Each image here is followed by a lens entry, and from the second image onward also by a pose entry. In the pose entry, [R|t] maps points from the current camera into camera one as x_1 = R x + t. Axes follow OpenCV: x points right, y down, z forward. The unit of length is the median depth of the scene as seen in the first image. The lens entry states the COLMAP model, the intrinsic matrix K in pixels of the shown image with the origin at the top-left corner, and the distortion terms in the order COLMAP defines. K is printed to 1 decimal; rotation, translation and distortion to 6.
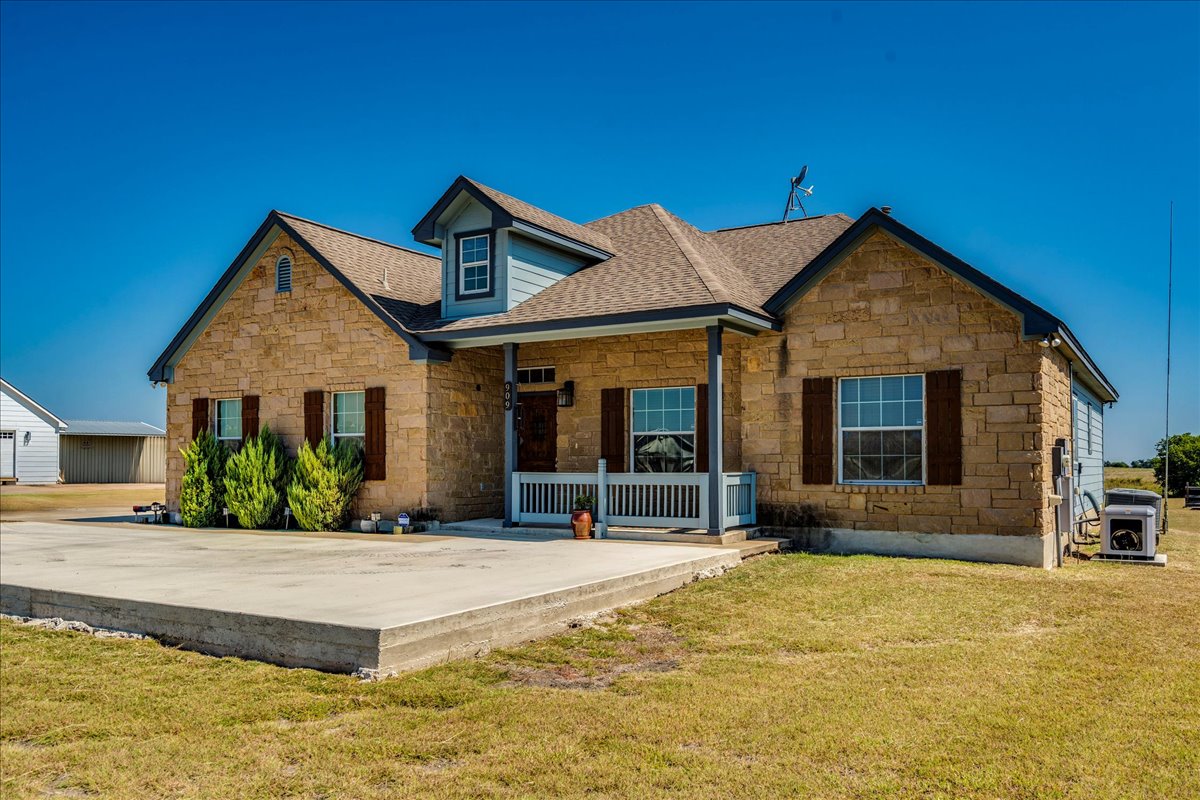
lens RADIAL K [[903.4, 0, 630.3], [0, 903.4, 458.8], [0, 0, 1]] dist [-0.000403, 0.001045]
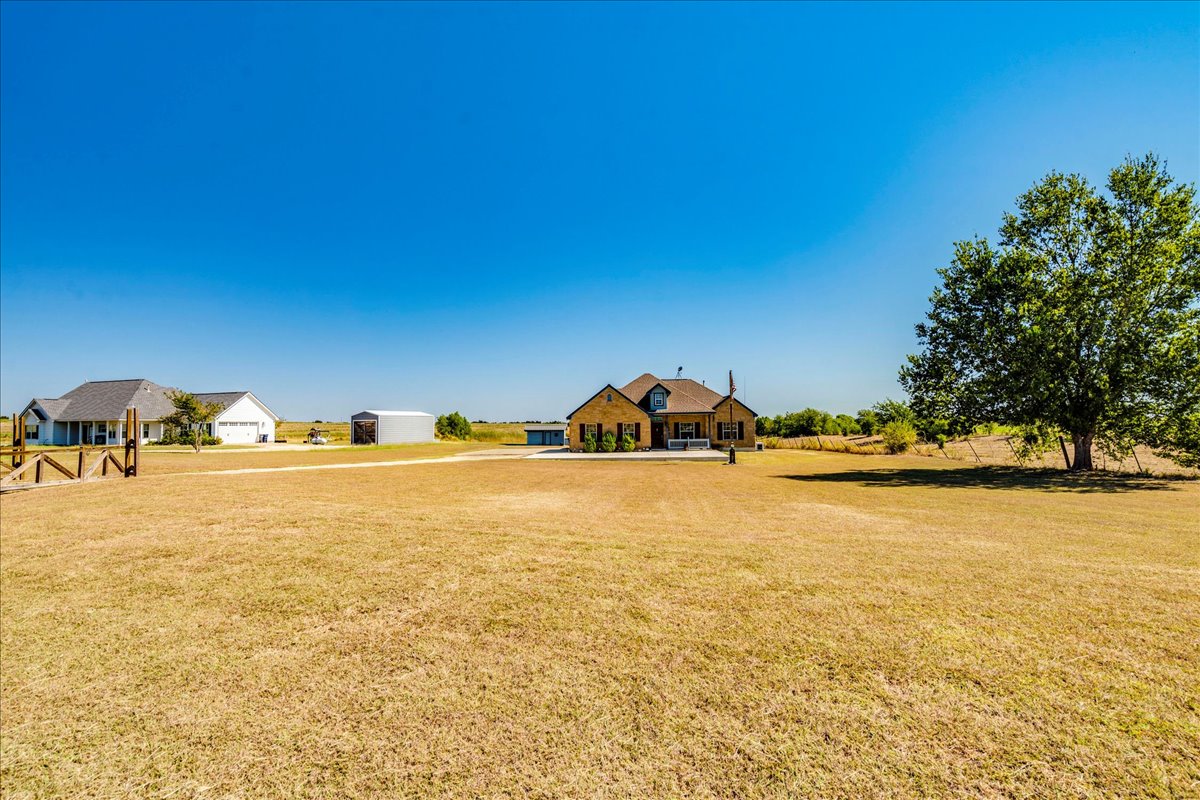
lens RADIAL K [[571.7, 0, 582.6], [0, 571.7, 404.1], [0, 0, 1]] dist [0.002987, 0.000383]
pose [[0.898706, 0.002556, 0.438544, -2.067068], [0.008811, 0.999676, -0.023883, -0.116060], [-0.438463, 0.025328, 0.898392, -1.821844]]
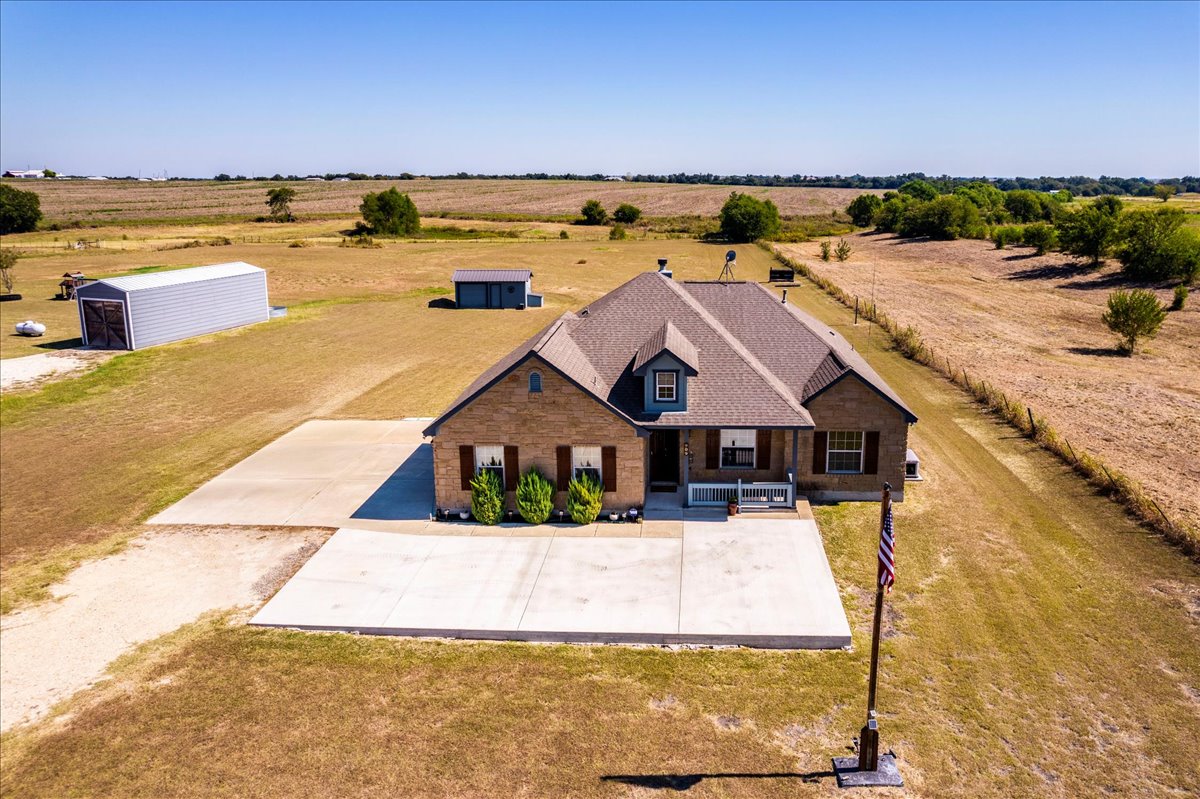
lens RADIAL K [[764.4, 0, 634.5], [0, 764.4, 326.6], [0, 0, 1]] dist [-0.030260, 0.032909]
pose [[0.886416, -0.103500, 0.451169, -0.999586], [0.002767, 0.975849, 0.218429, -0.725899], [-0.462881, -0.192370, 0.865295, -0.404257]]
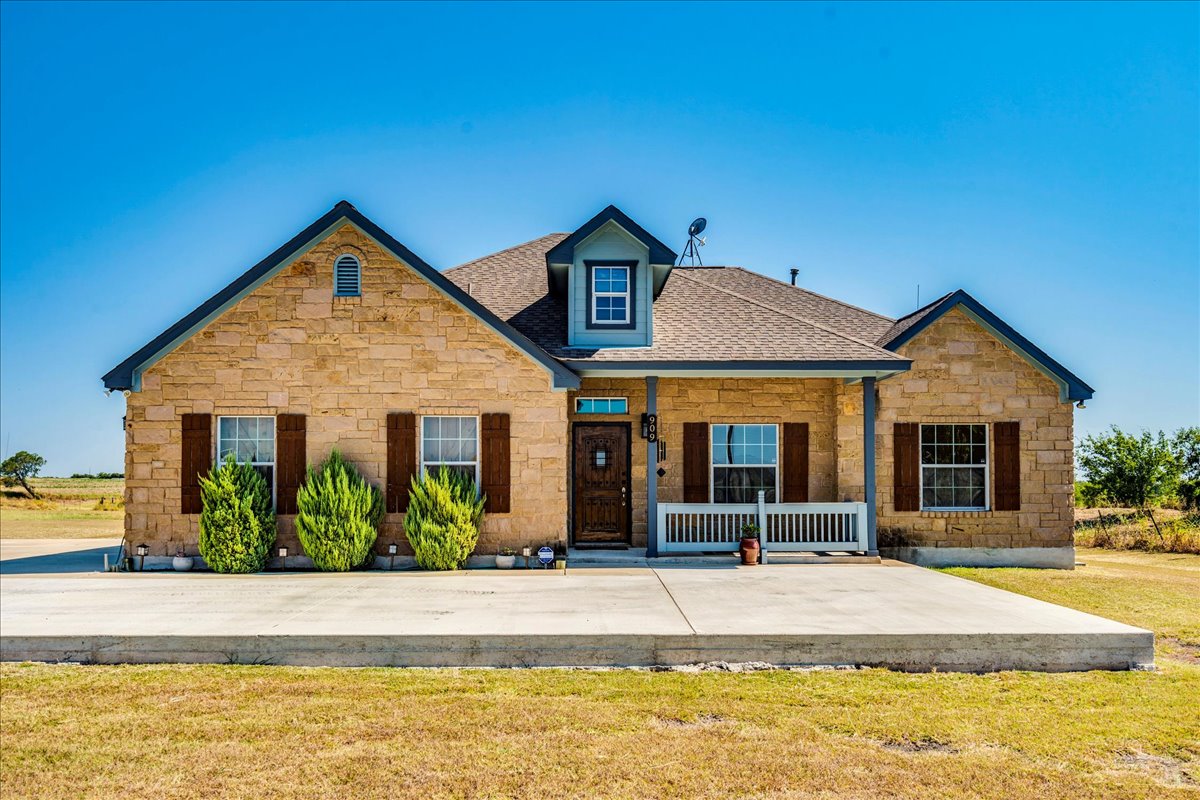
lens RADIAL K [[974.1, 0, 558.2], [0, 974.1, 485.0], [0, 0, 1]] dist [0.006995, 0.004626]
pose [[0.858572, -0.000981, 0.512693, -0.790412], [-0.003409, 0.999965, 0.007622, -0.013820], [-0.512682, -0.008292, 0.858538, 0.108269]]
